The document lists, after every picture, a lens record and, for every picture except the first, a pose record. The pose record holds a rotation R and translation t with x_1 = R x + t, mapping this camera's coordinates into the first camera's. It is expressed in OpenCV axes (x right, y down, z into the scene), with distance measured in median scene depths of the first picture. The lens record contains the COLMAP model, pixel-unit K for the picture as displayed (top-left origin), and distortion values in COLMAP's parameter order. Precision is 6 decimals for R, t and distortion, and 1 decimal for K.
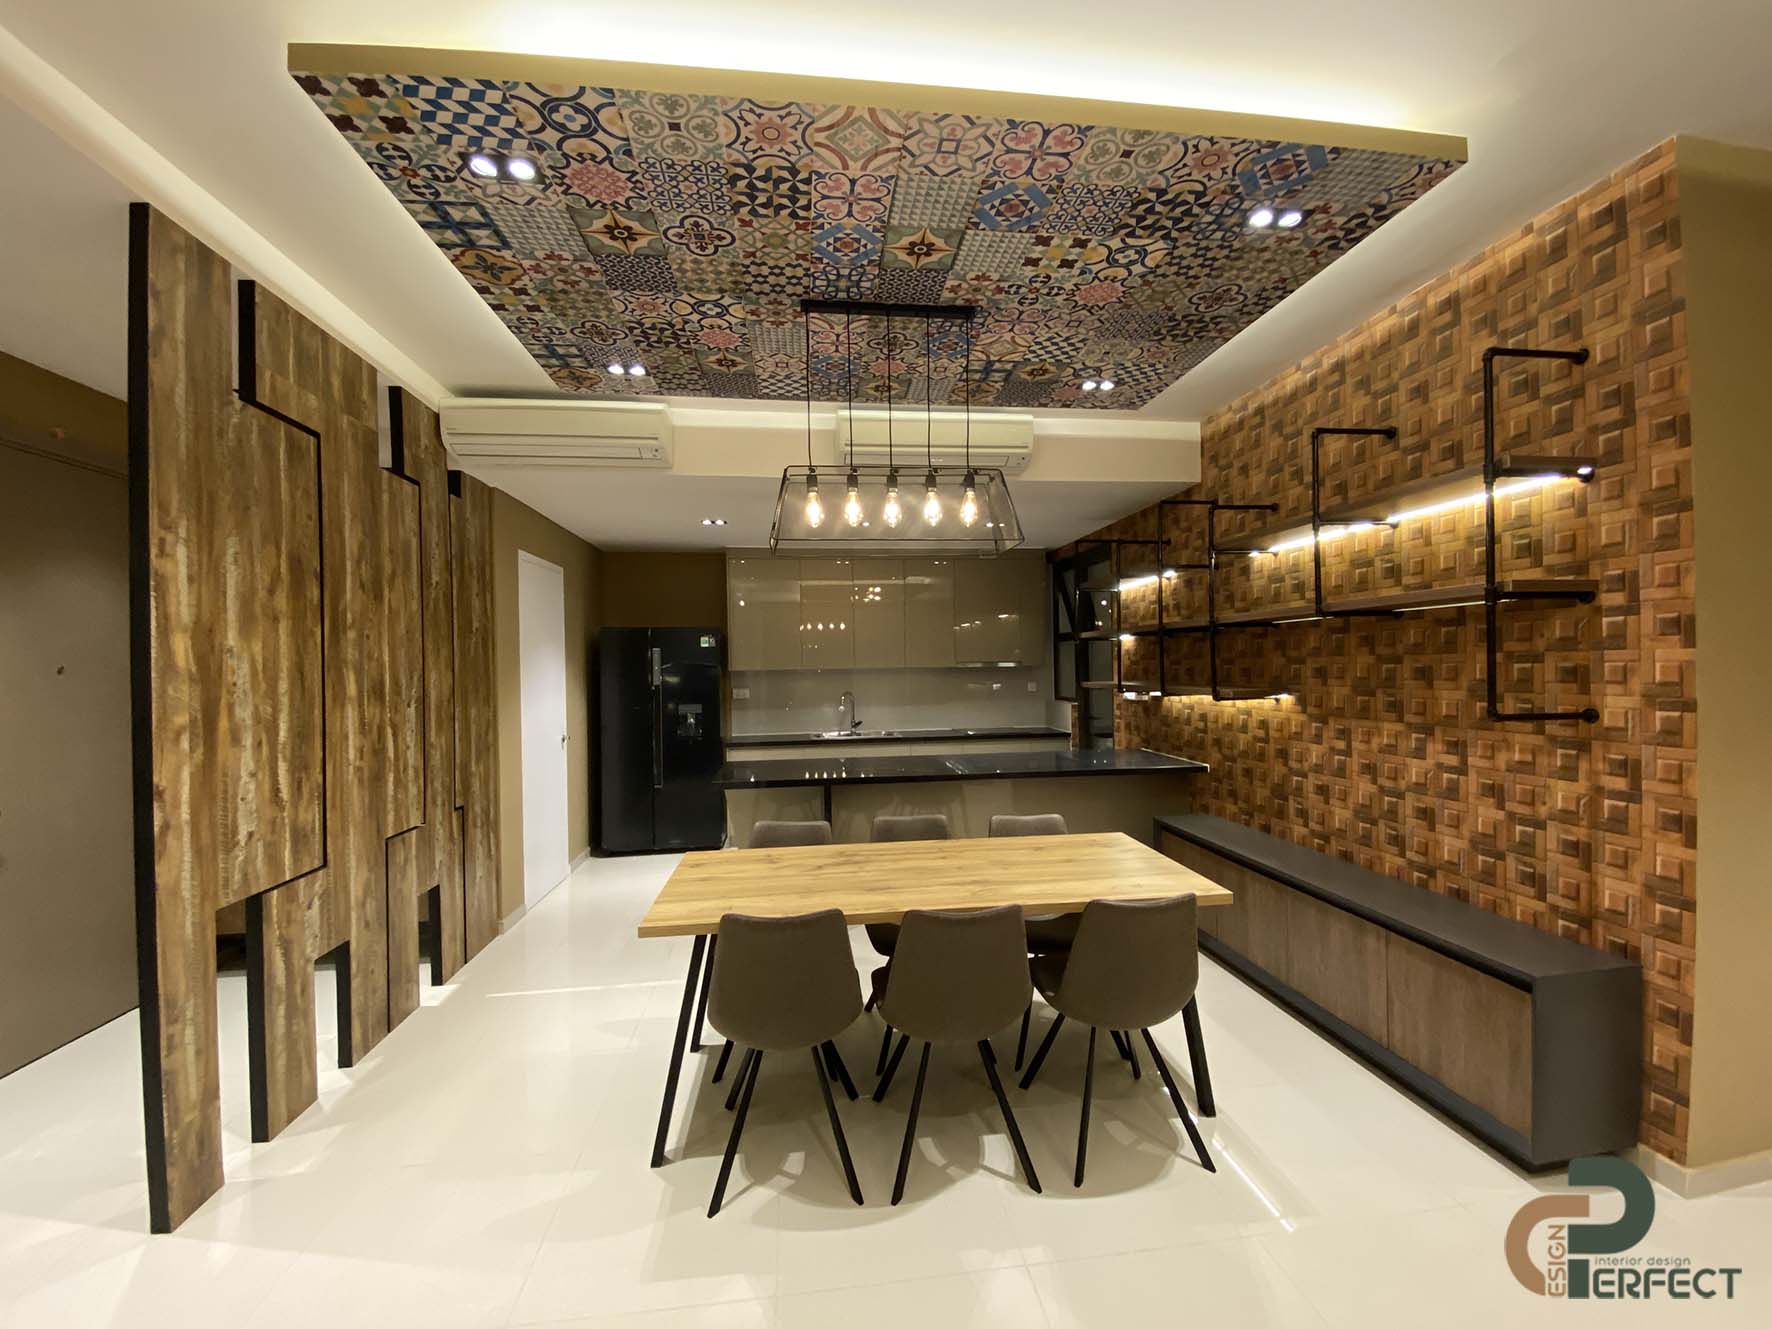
lens RADIAL K [[715.5, 0, 888.4], [0, 715.5, 668.1], [0, 0, 1]] dist [0.012119, -0.014295]
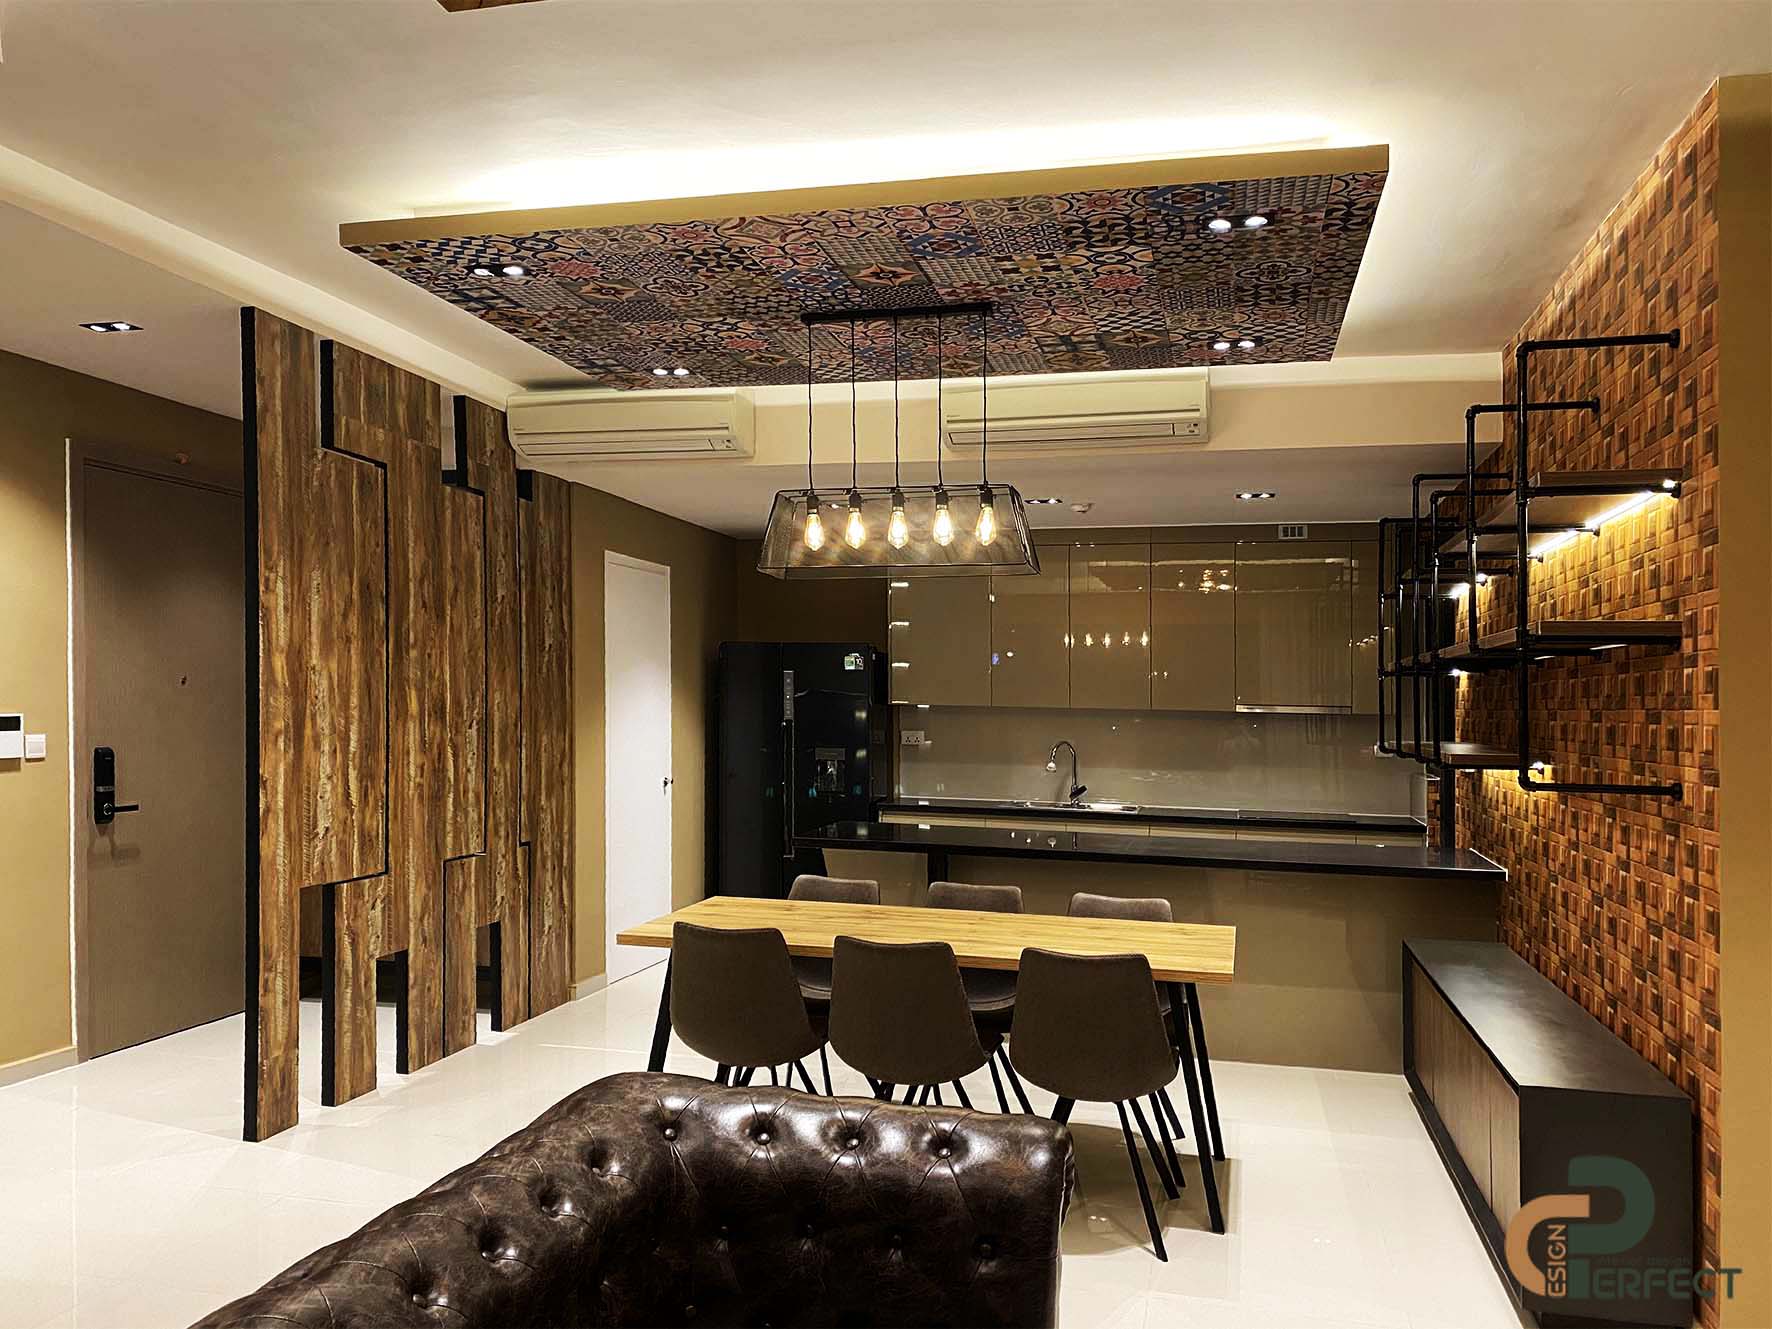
lens RADIAL K [[1354.9, 0, 945.8], [0, 1354.9, 762.0], [0, 0, 1]] dist [0.044753, -0.049081]
pose [[0.947148, 0.044878, -0.317642, 0.660997], [-0.032027, 0.998448, 0.045568, -0.005897], [0.319194, -0.032987, 0.947115, -0.672972]]
